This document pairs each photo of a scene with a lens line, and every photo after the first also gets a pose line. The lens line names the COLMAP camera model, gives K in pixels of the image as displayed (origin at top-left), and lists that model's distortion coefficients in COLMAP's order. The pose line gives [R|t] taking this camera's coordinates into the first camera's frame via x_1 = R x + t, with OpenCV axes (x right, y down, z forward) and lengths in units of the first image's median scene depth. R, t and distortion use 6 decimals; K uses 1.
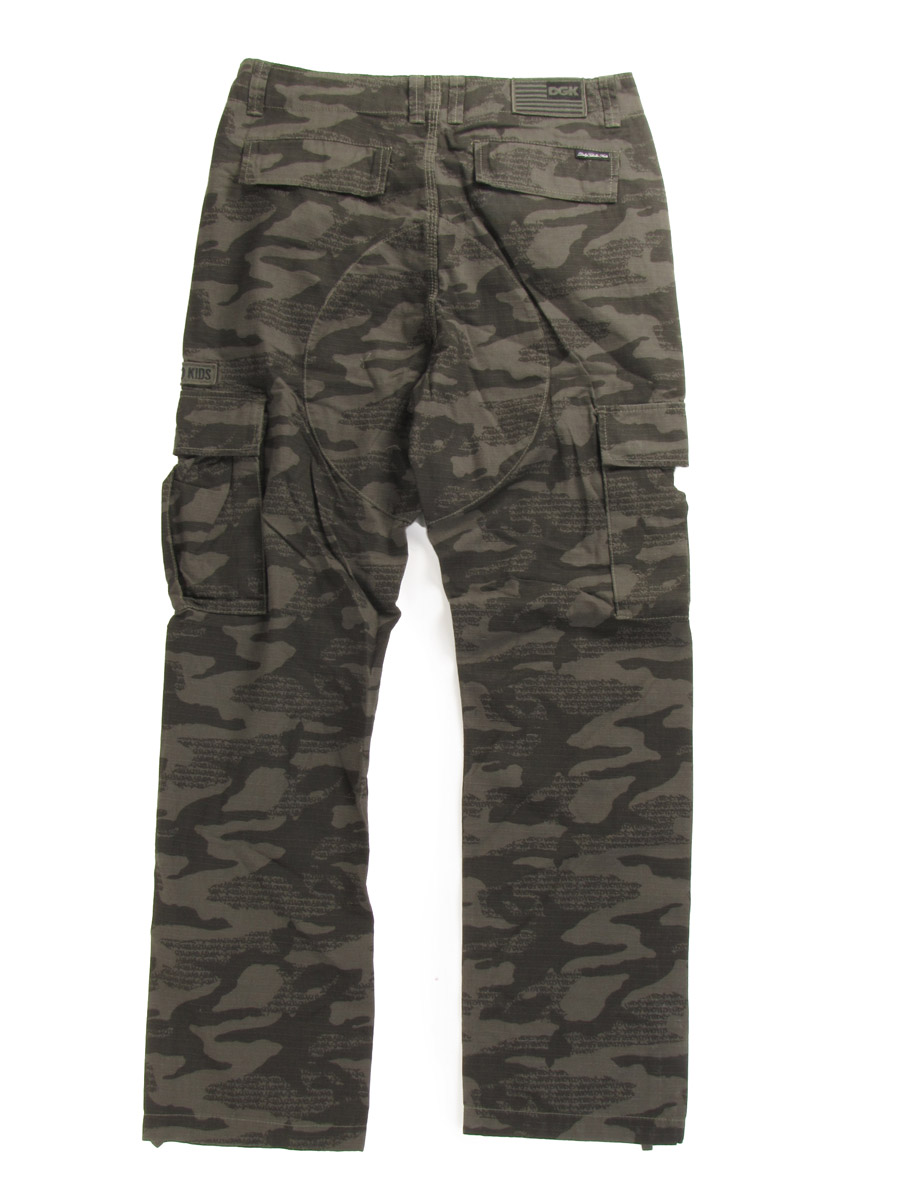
lens RADIAL K [[1179.2, 0, 450.0], [0, 1179.2, 600.0], [0, 0, 1]] dist [-0.004128, -0.003673]
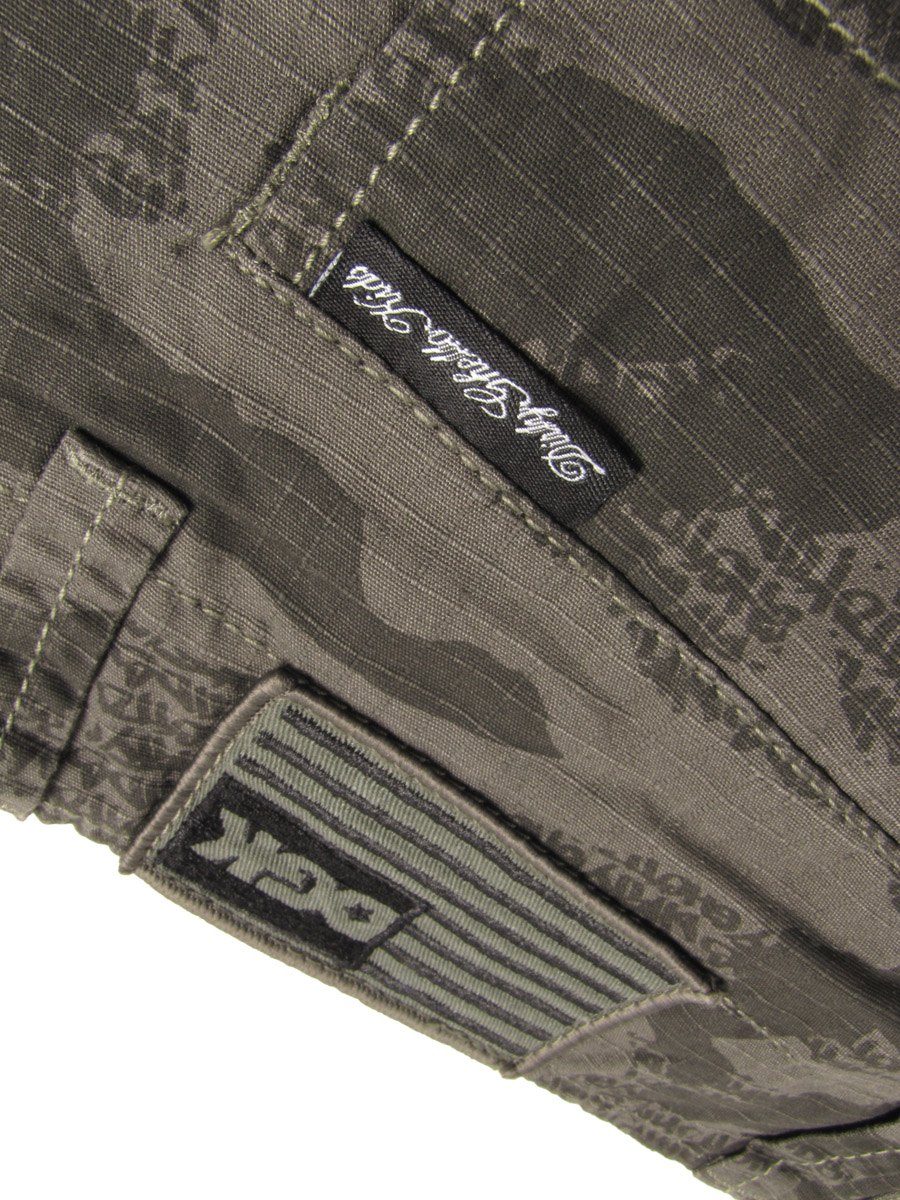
lens RADIAL K [[983.0, 0, 450.0], [0, 983.0, 600.0], [0, 0, 1]] dist [-0.131492, -0.000003]
pose [[-0.776129, -0.560471, -0.288957, 0.134420], [0.628334, -0.725986, -0.279535, -0.366621], [-0.053107, -0.398517, 0.915622, 0.911889]]
